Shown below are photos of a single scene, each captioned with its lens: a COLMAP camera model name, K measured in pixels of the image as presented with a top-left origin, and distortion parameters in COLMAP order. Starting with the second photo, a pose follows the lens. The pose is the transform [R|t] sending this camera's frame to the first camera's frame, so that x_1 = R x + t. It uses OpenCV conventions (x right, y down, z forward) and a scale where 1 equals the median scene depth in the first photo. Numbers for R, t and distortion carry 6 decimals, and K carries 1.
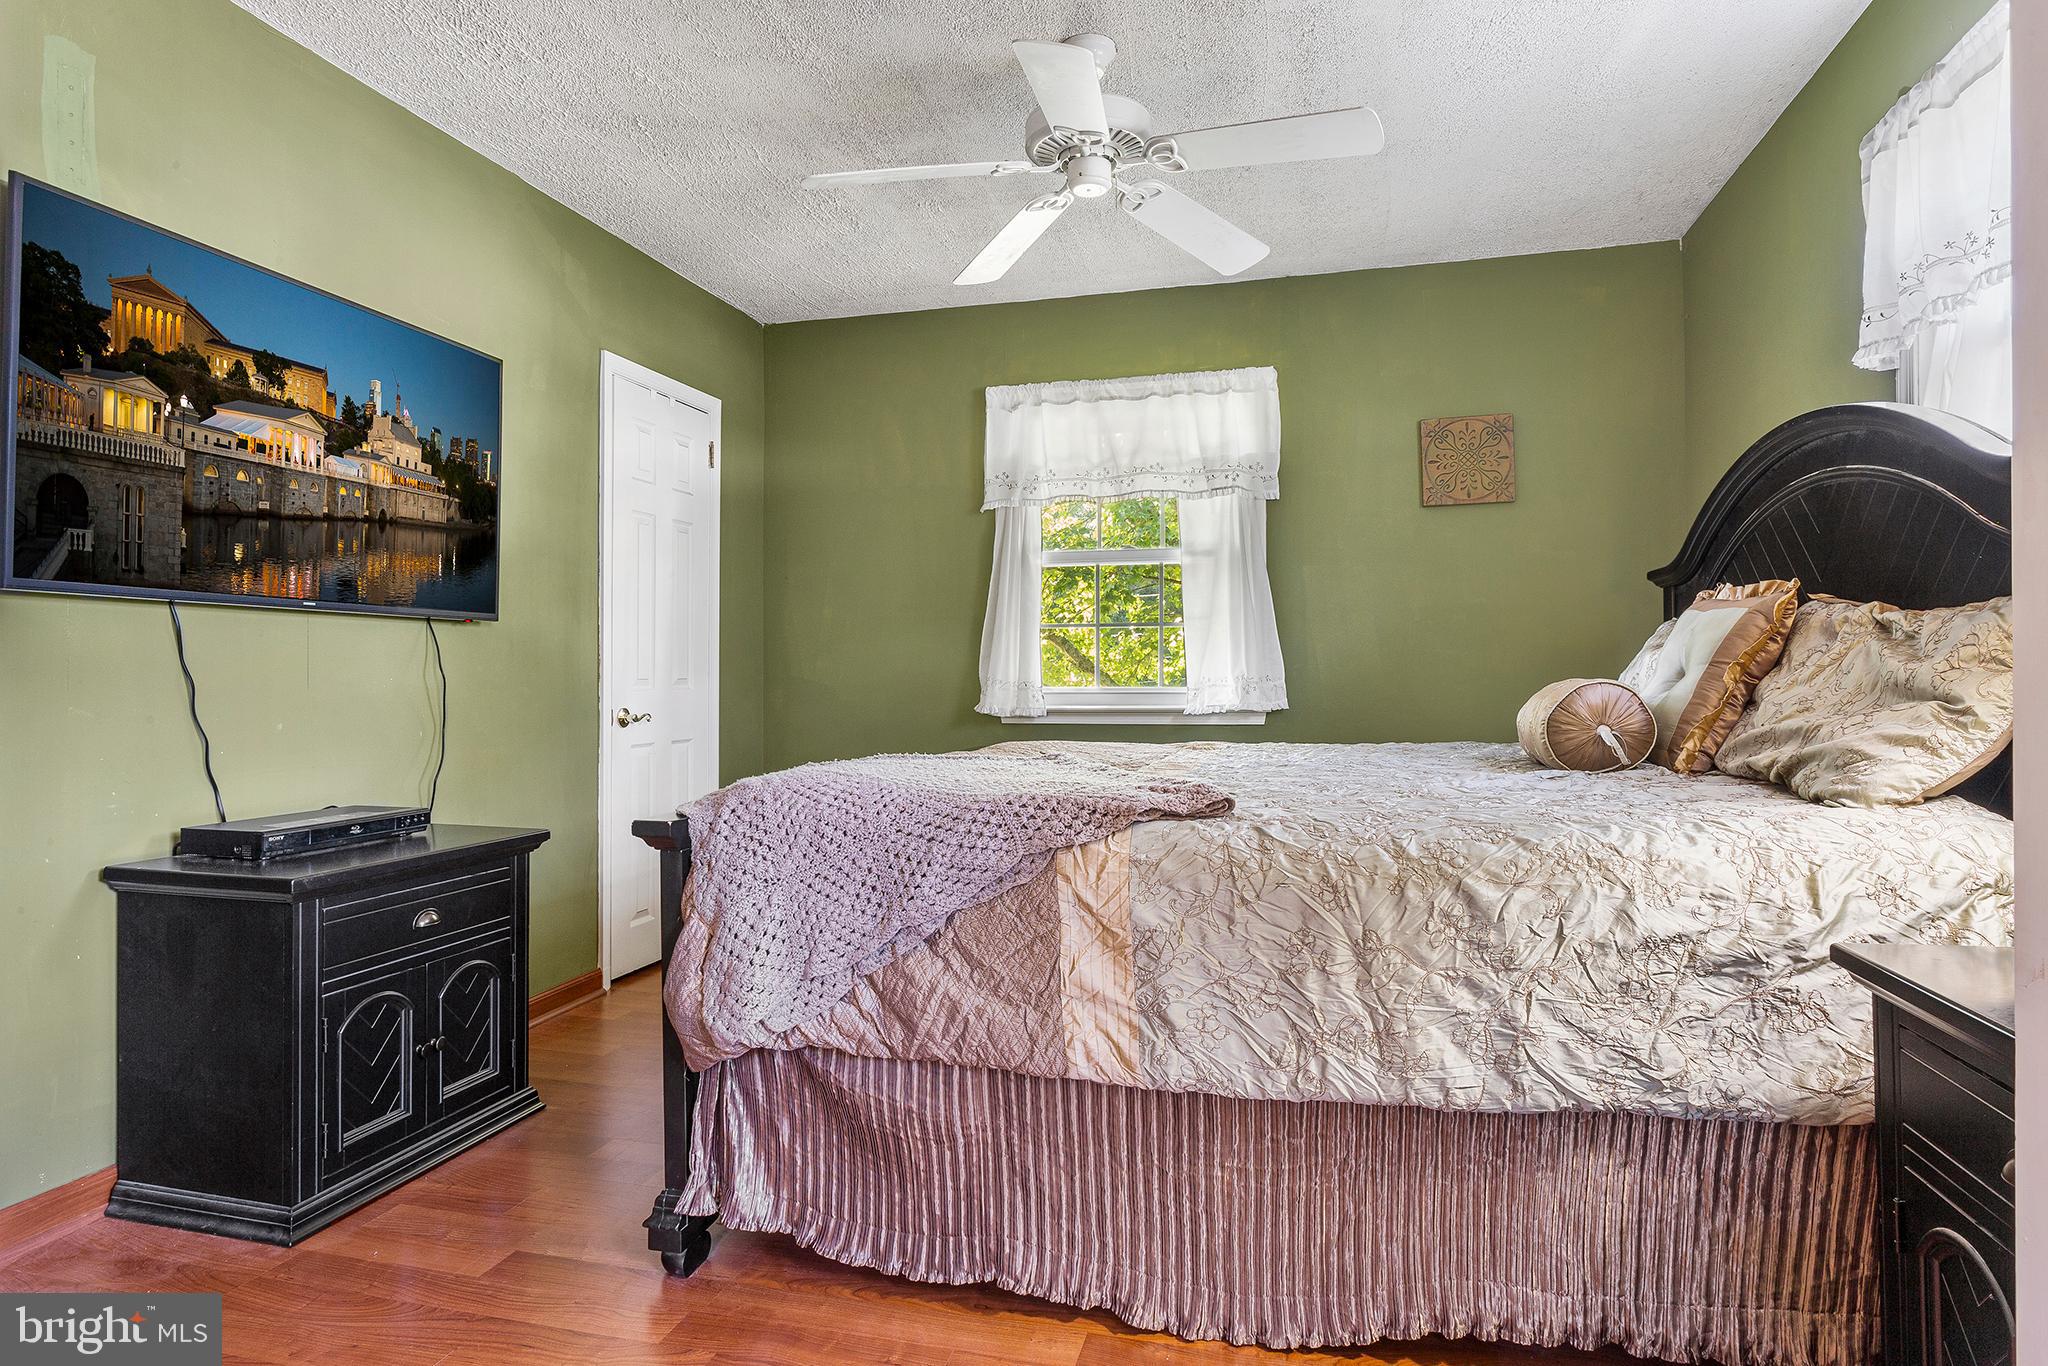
lens RADIAL K [[1184.7, 0, 1023.4], [0, 1184.7, 682.8], [0, 0, 1]] dist [-0.005779, 0.006055]
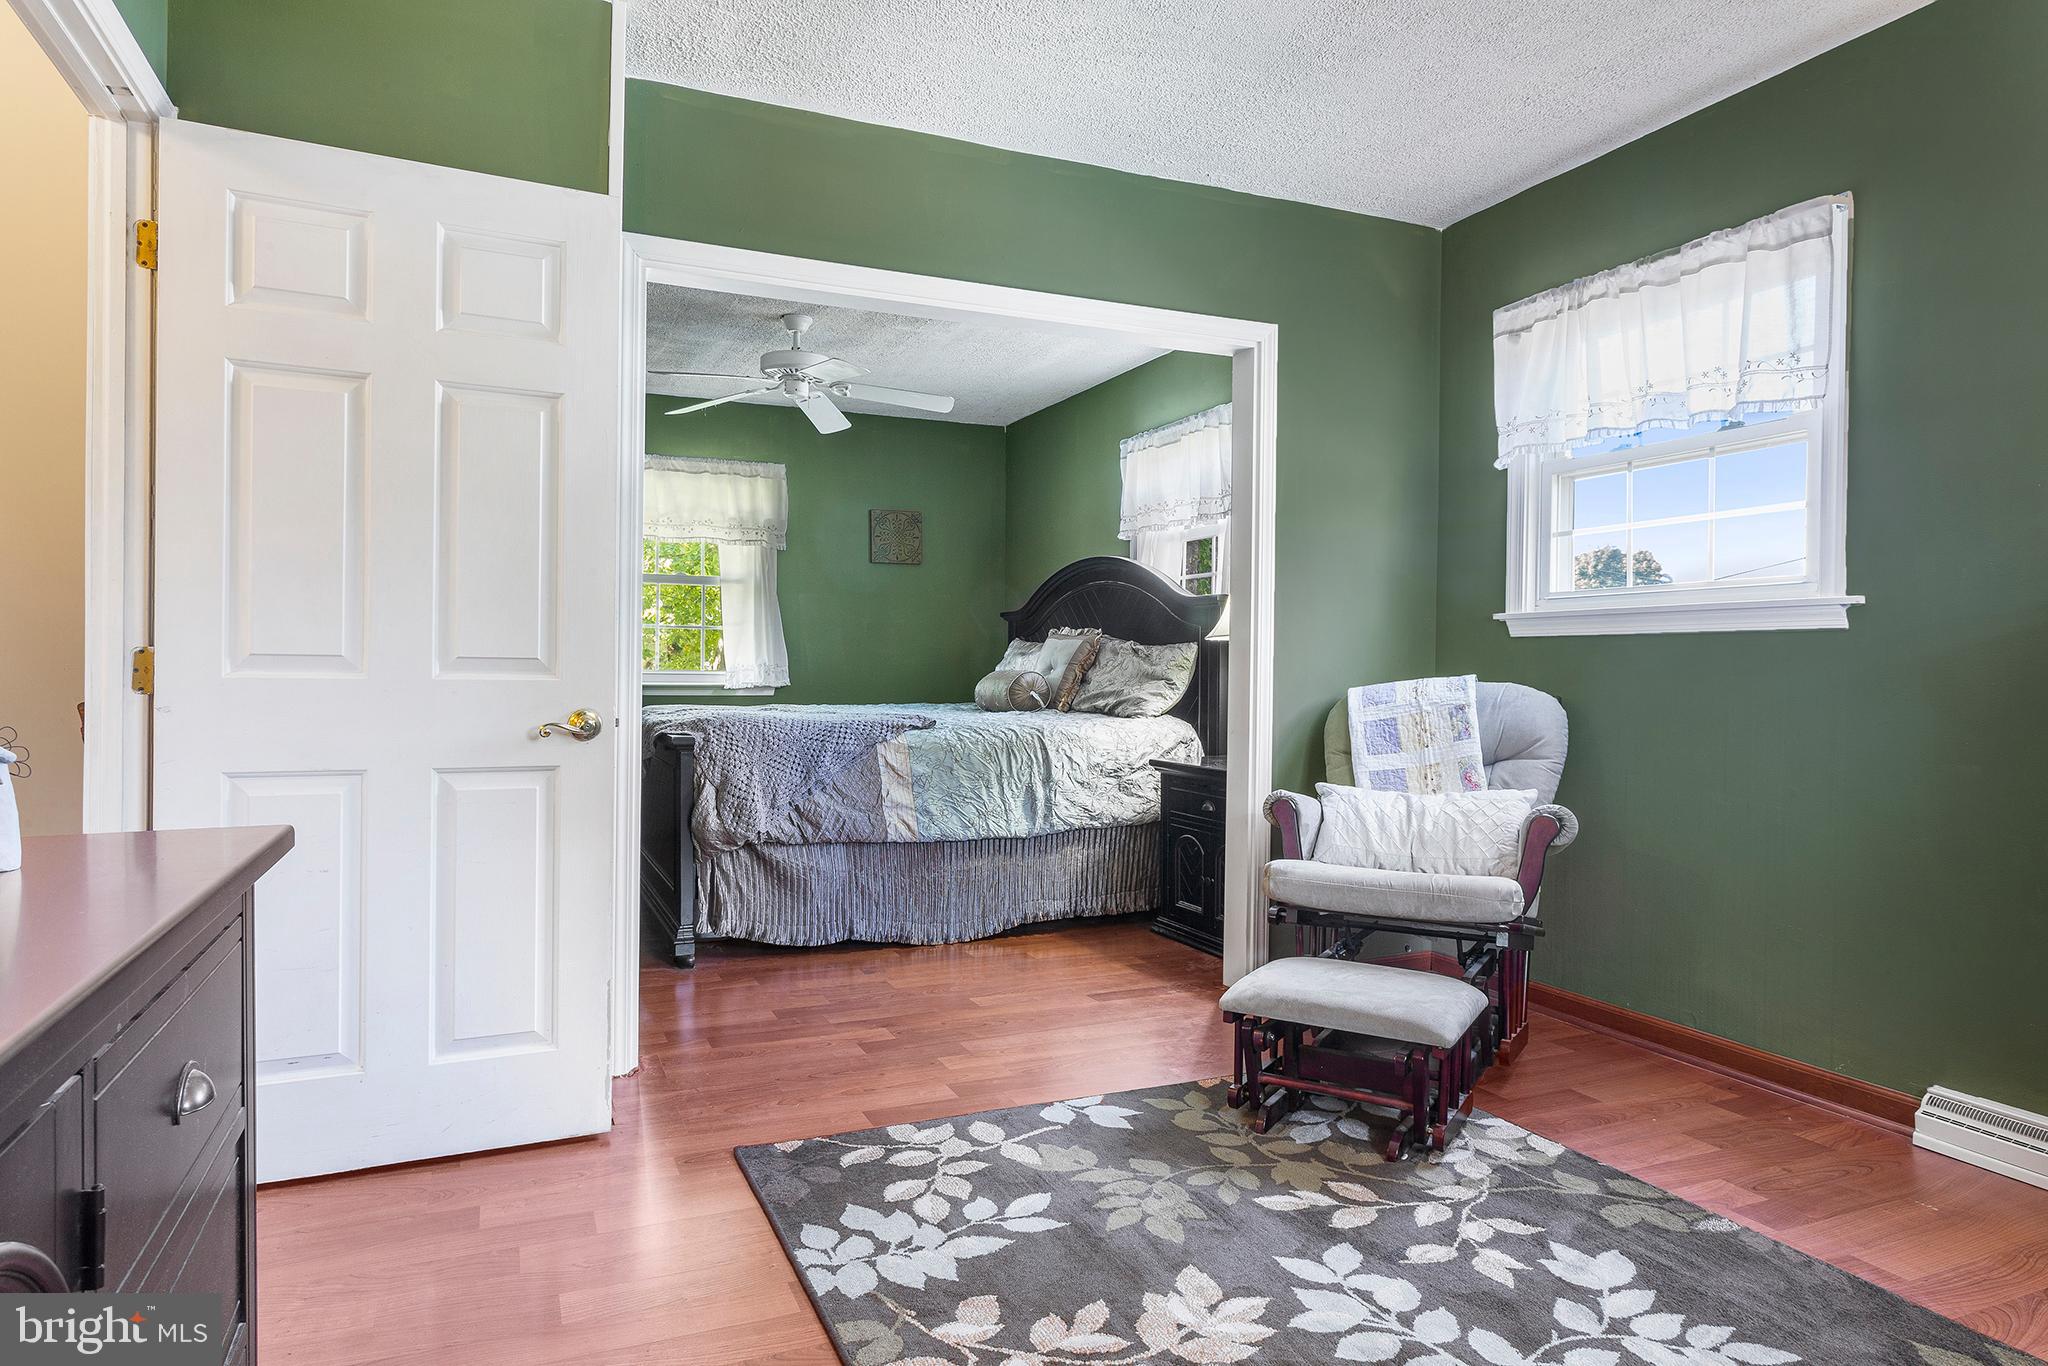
lens RADIAL K [[1184.7, 0, 987.4], [0, 1184.7, 679.7], [0, 0, 1]] dist [-0.005779, 0.006055]
pose [[0.801219, 0.007671, 0.598322, -1.118254], [-0.014557, 0.999872, 0.006674, 0.001348], [-0.598194, -0.014057, 0.801228, -0.903715]]
